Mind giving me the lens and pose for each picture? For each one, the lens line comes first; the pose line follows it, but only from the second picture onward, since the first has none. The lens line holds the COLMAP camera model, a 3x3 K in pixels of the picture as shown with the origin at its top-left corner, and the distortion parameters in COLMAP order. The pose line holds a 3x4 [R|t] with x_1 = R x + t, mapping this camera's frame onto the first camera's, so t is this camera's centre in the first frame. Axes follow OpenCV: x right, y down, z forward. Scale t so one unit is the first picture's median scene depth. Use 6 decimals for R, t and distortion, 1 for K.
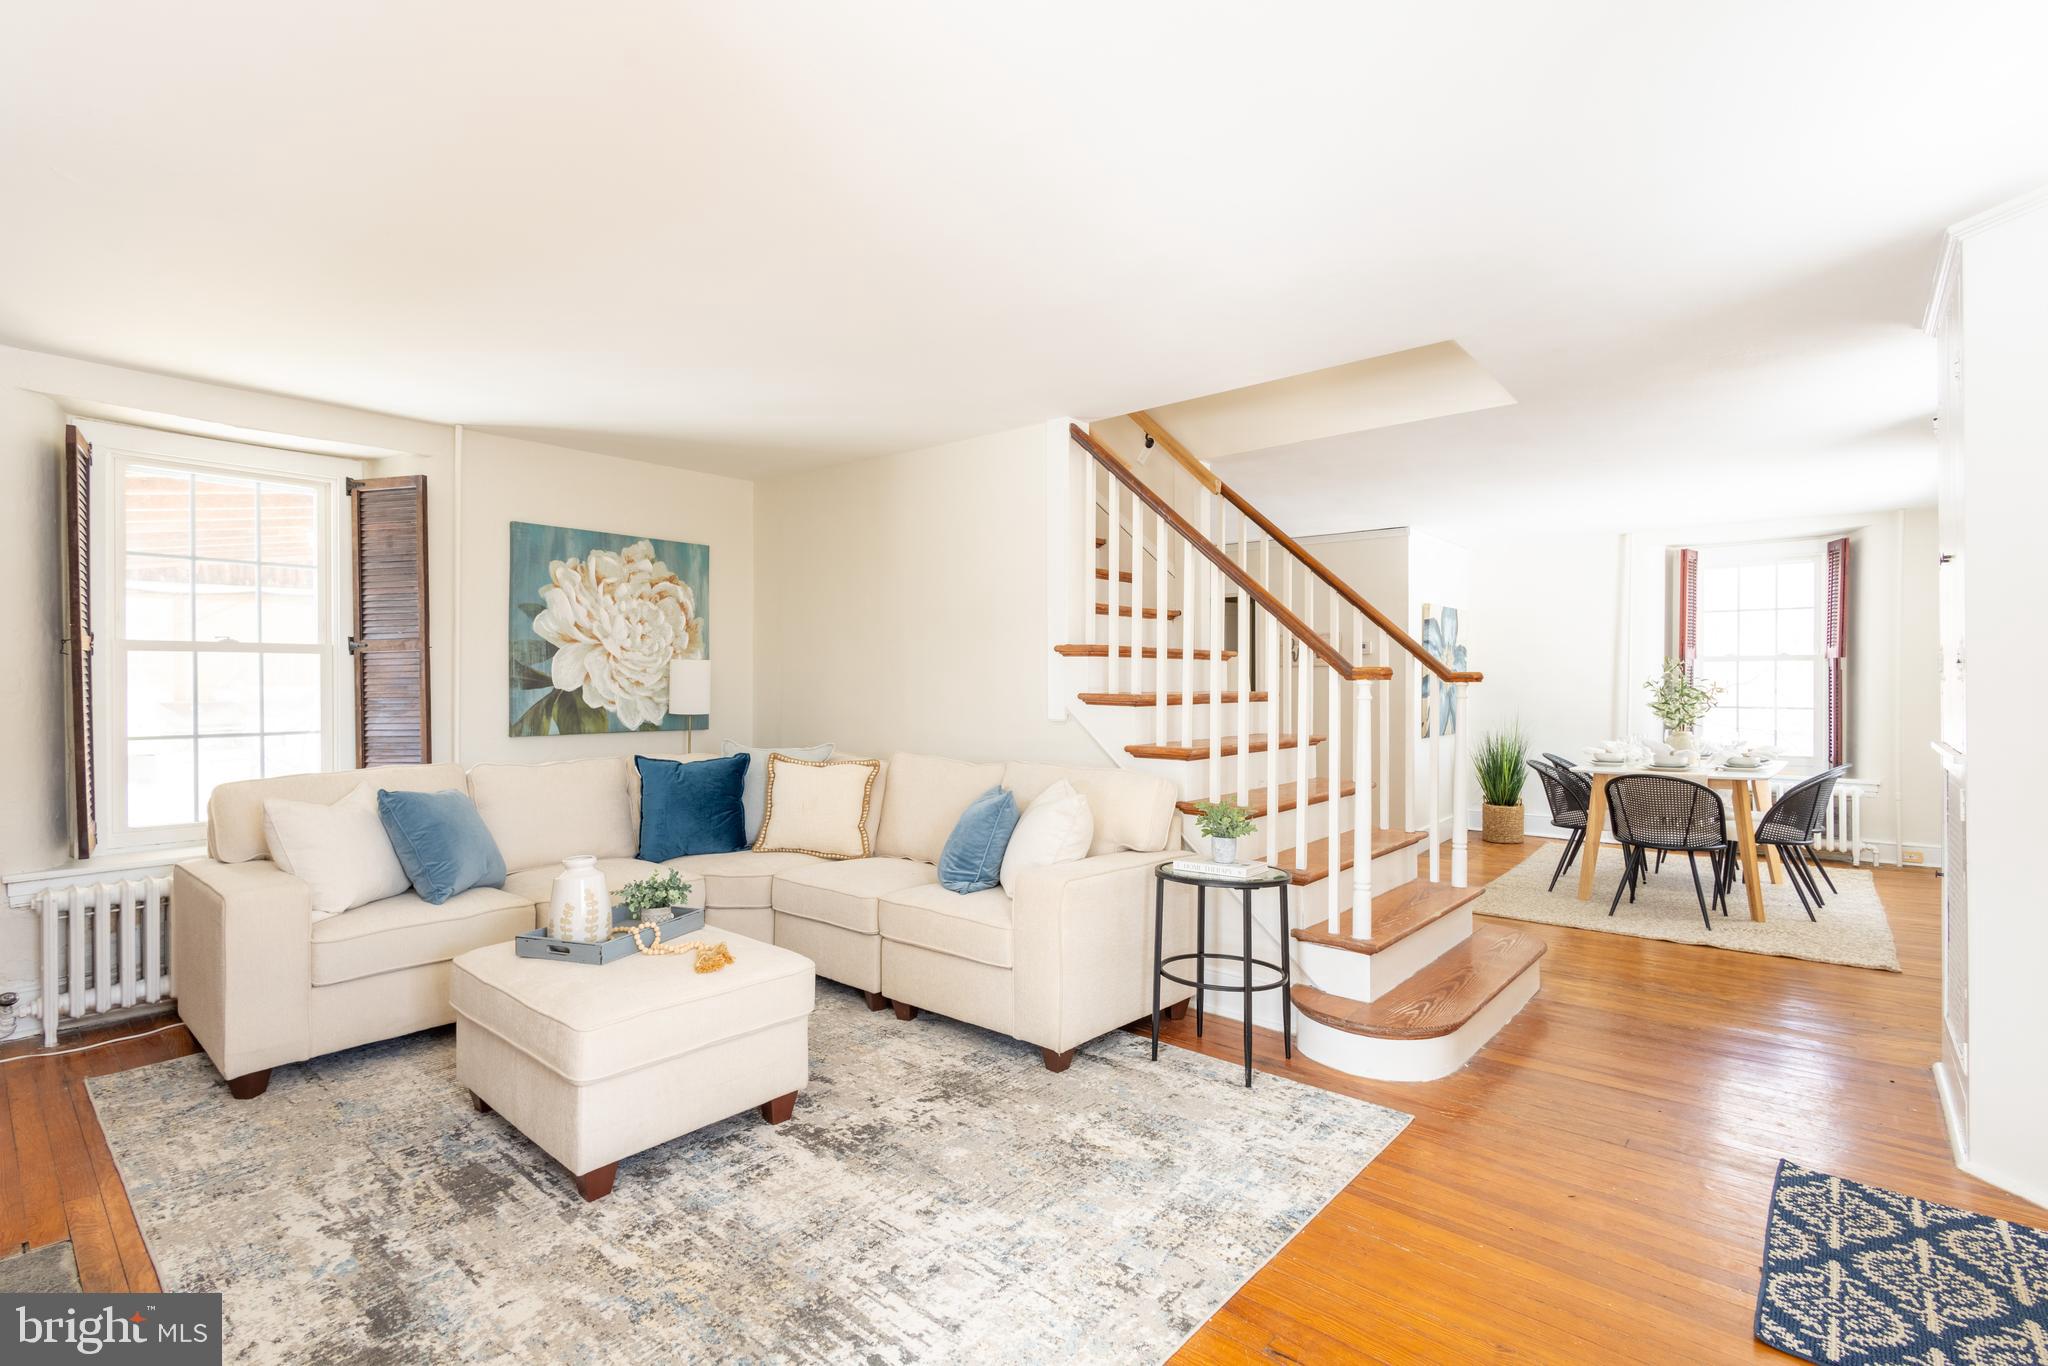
lens RADIAL K [[936.4, 0, 1022.8], [0, 936.4, 685.8], [0, 0, 1]] dist [0.006340, 0.000174]
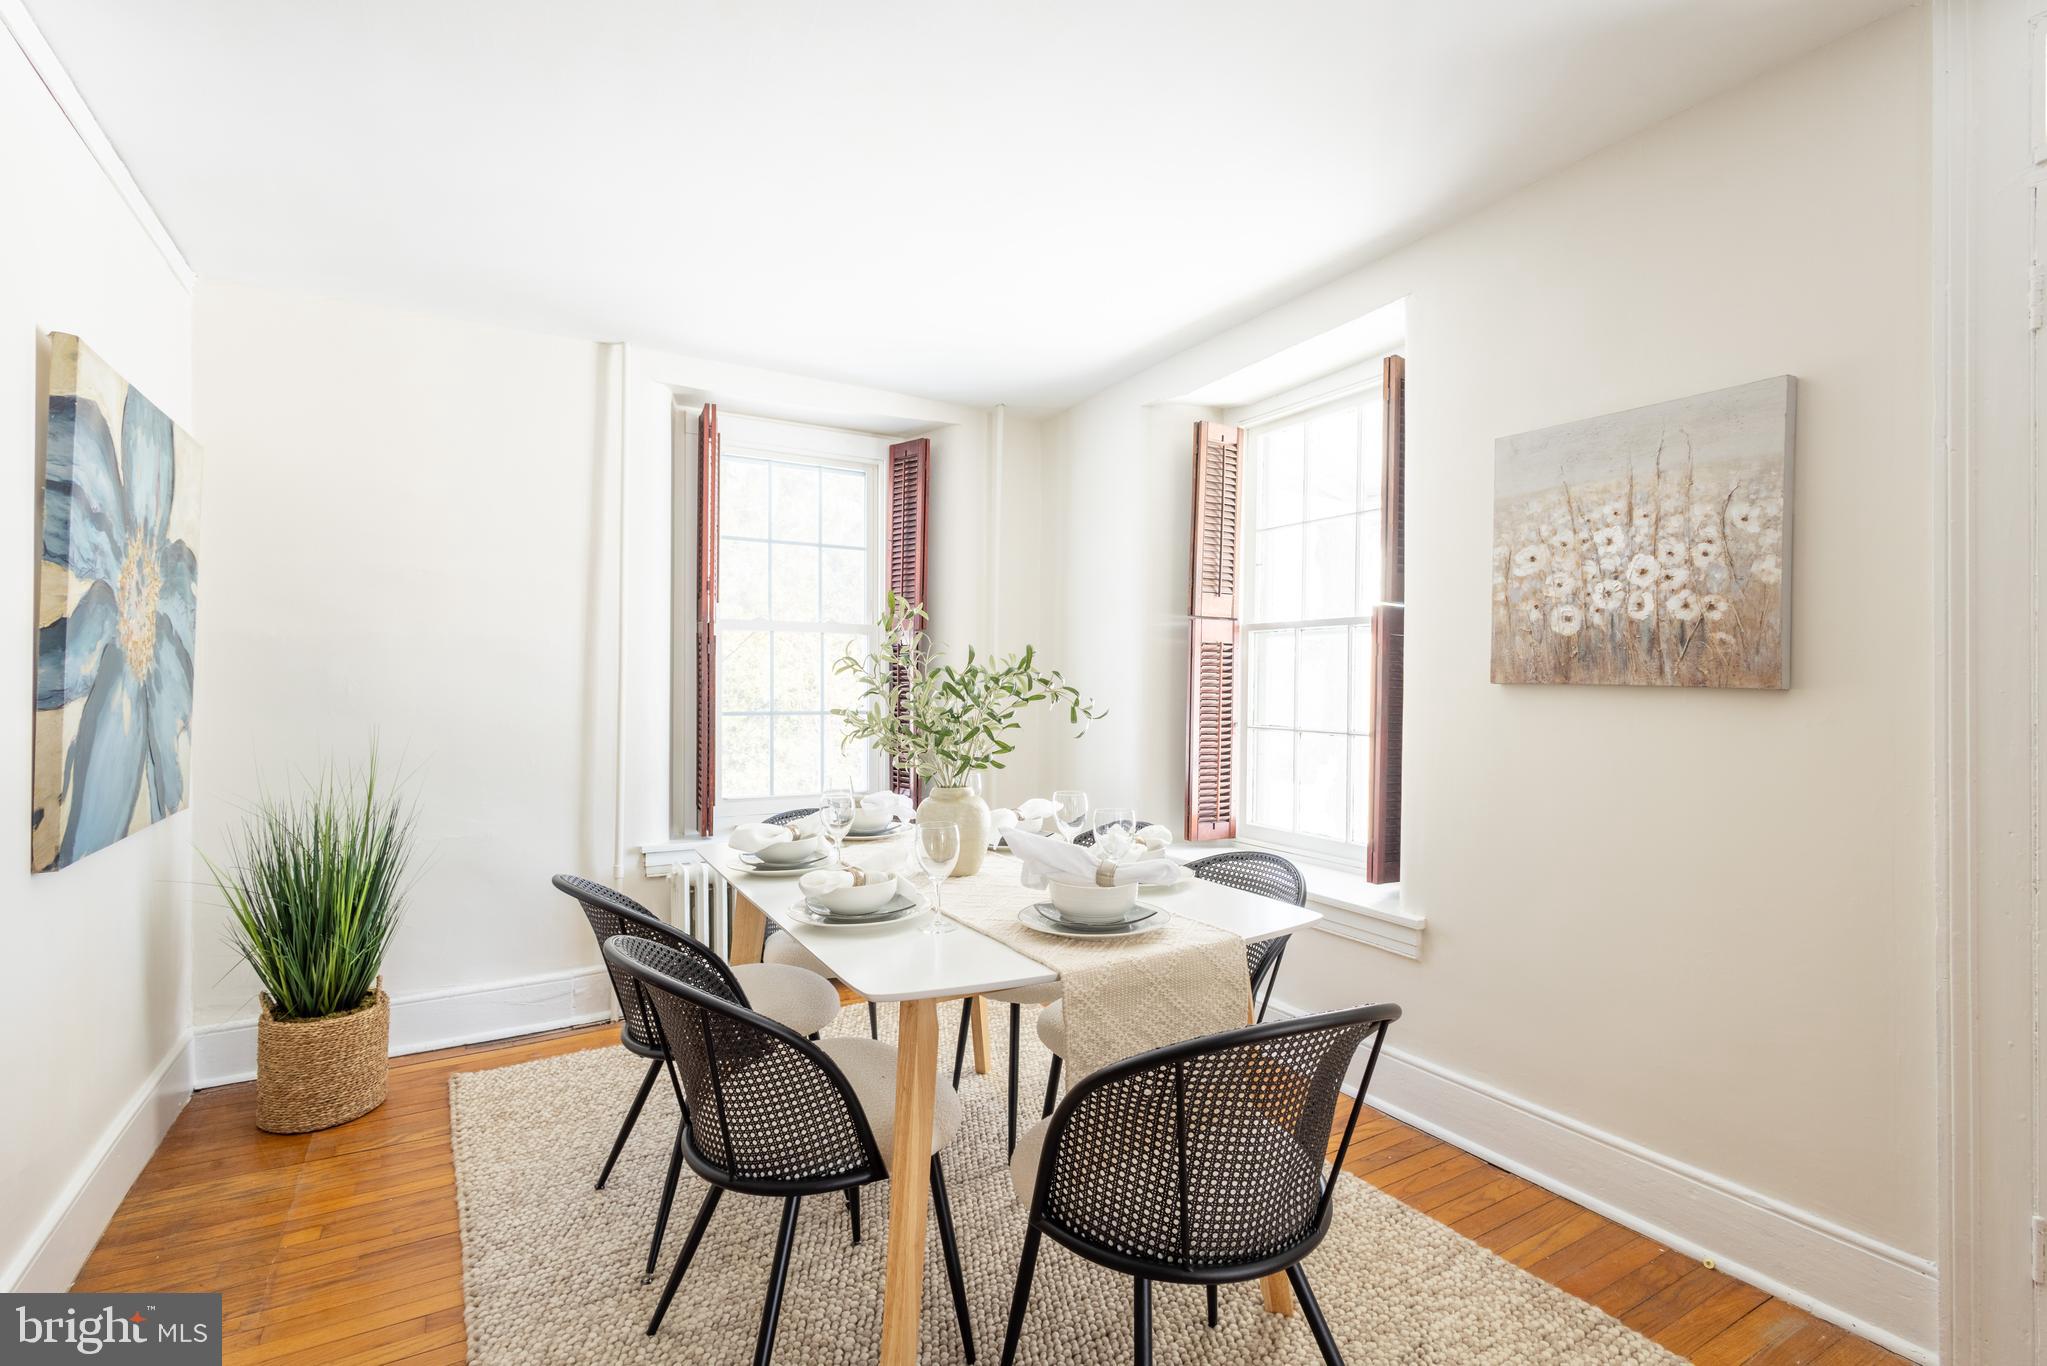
lens RADIAL K [[935.9, 0, 1014.6], [0, 935.9, 680.2], [0, 0, 1]] dist [0.006340, 0.000174]
pose [[0.303784, -0.001107, 0.952740, 0.087075], [-0.001462, 0.999998, 0.001628, 0.000842], [-0.952740, -0.001887, 0.303781, 0.220345]]
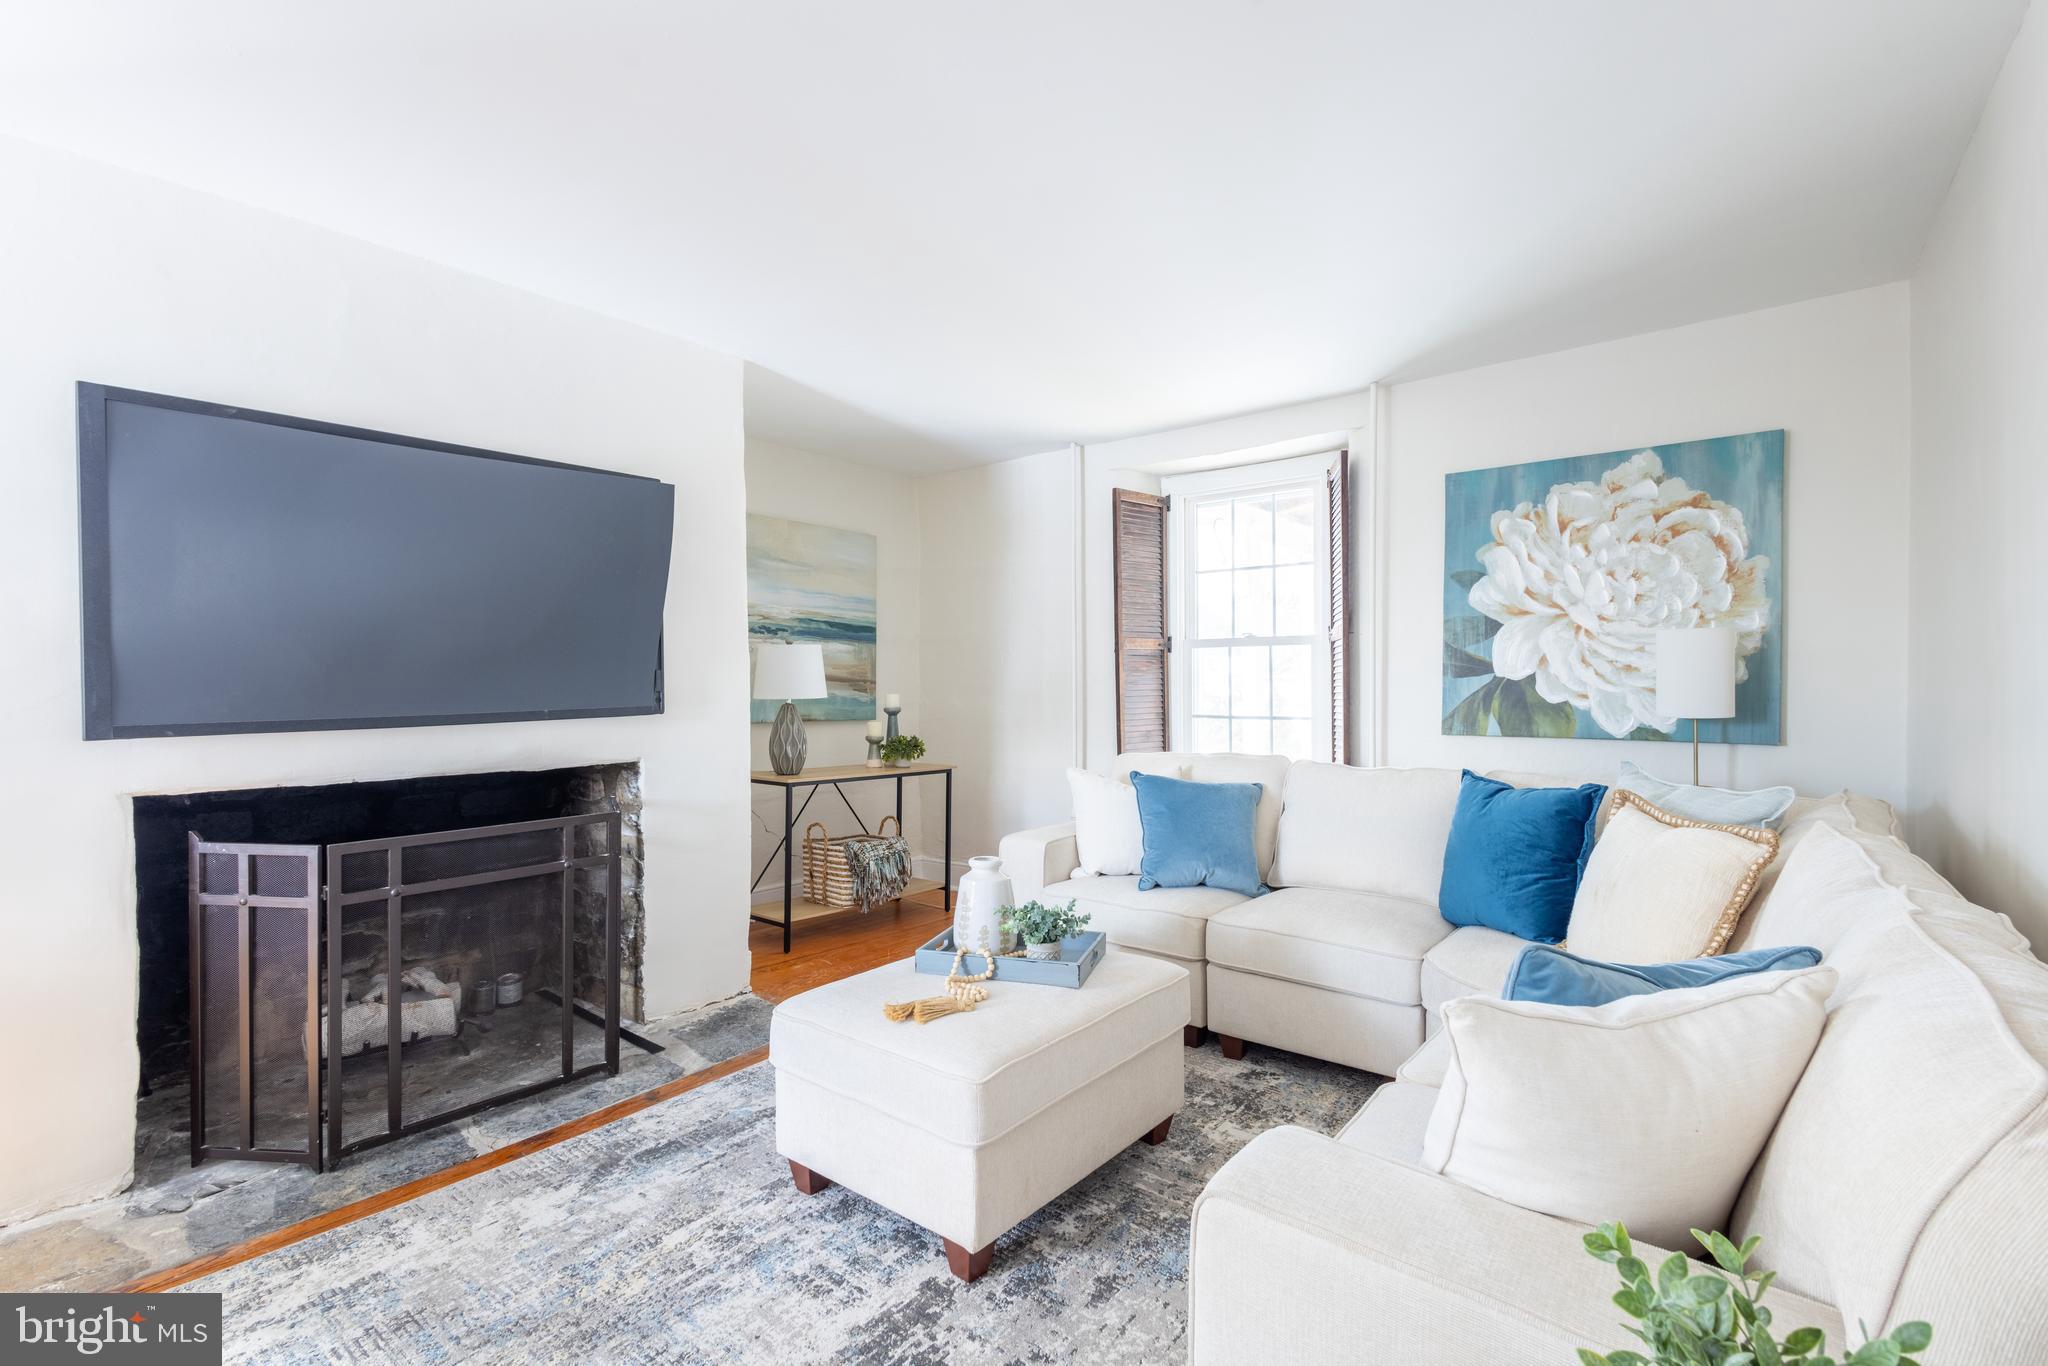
lens RADIAL K [[936.4, 0, 1033.2], [0, 936.4, 687.3], [0, 0, 1]] dist [0.006340, 0.000174]
pose [[0.039375, 0.010396, -0.999170, 0.259438], [0.005573, 0.999928, 0.010624, 0.001634], [0.999209, -0.005986, 0.039315, 0.576746]]
